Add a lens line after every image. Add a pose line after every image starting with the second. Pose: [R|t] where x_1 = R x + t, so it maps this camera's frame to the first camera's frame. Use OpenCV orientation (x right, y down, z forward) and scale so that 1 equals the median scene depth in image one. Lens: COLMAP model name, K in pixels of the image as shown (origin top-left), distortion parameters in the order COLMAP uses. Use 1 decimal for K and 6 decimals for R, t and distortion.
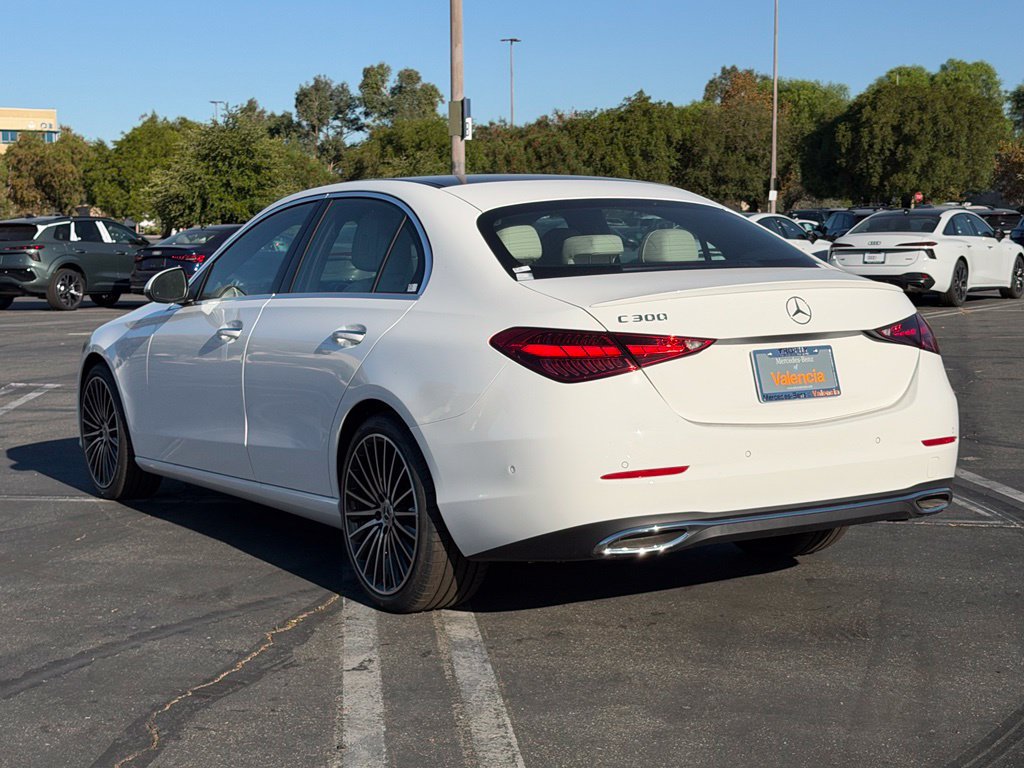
lens RADIAL K [[1622.6, 0, 505.4], [0, 1622.6, 392.0], [0, 0, 1]] dist [0.129344, 0.000000]
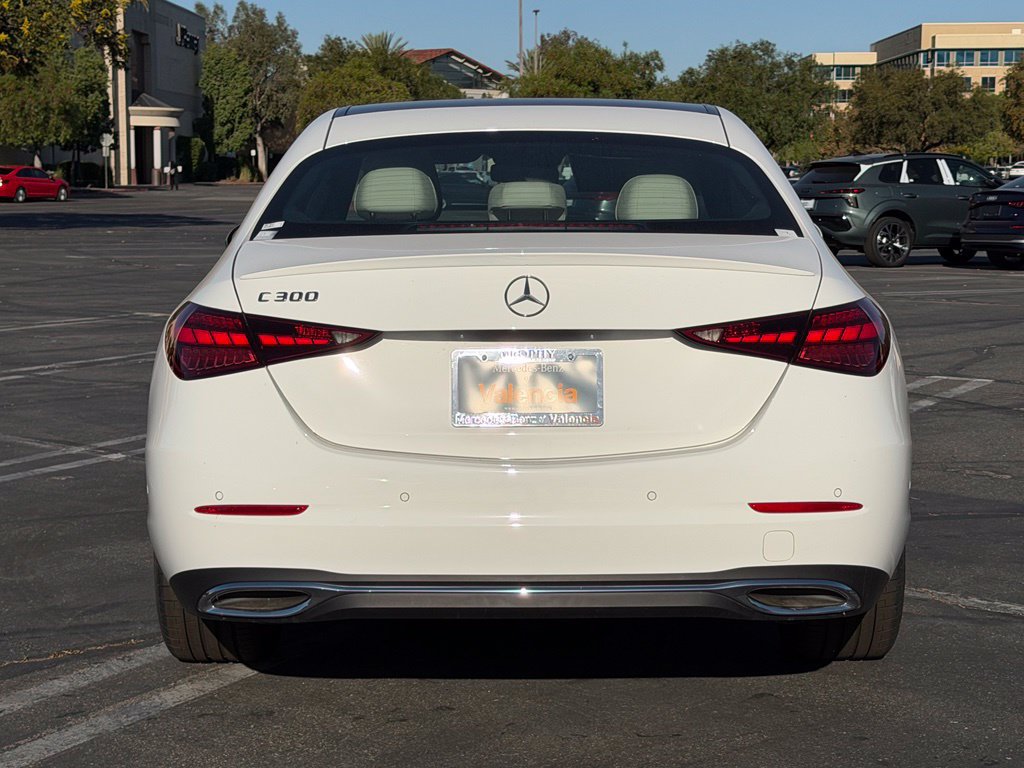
lens RADIAL K [[1960.9, 0, 514.4], [0, 1960.9, 387.0], [0, 0, 1]] dist [0.176647, 0.000000]
pose [[0.842960, 0.068605, -0.533583, 0.562139], [-0.062713, 0.997605, 0.029191, -0.032532], [0.534308, 0.008855, 0.845244, 0.271690]]
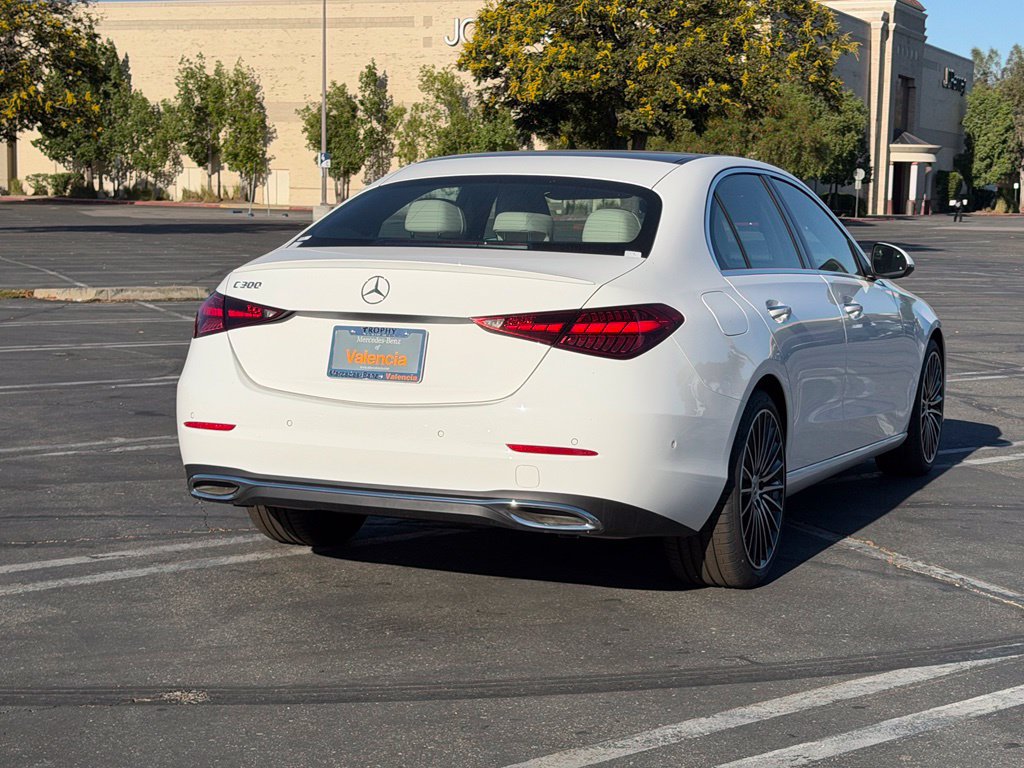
lens RADIAL K [[1781.3, 0, 518.4], [0, 1781.3, 382.1], [0, 0, 1]] dist [0.145562, 0.000000]
pose [[0.561434, 0.106706, -0.820613, 1.018670], [-0.107820, 0.992631, 0.055307, -0.057962], [0.820467, 0.057427, 0.568802, 0.416755]]
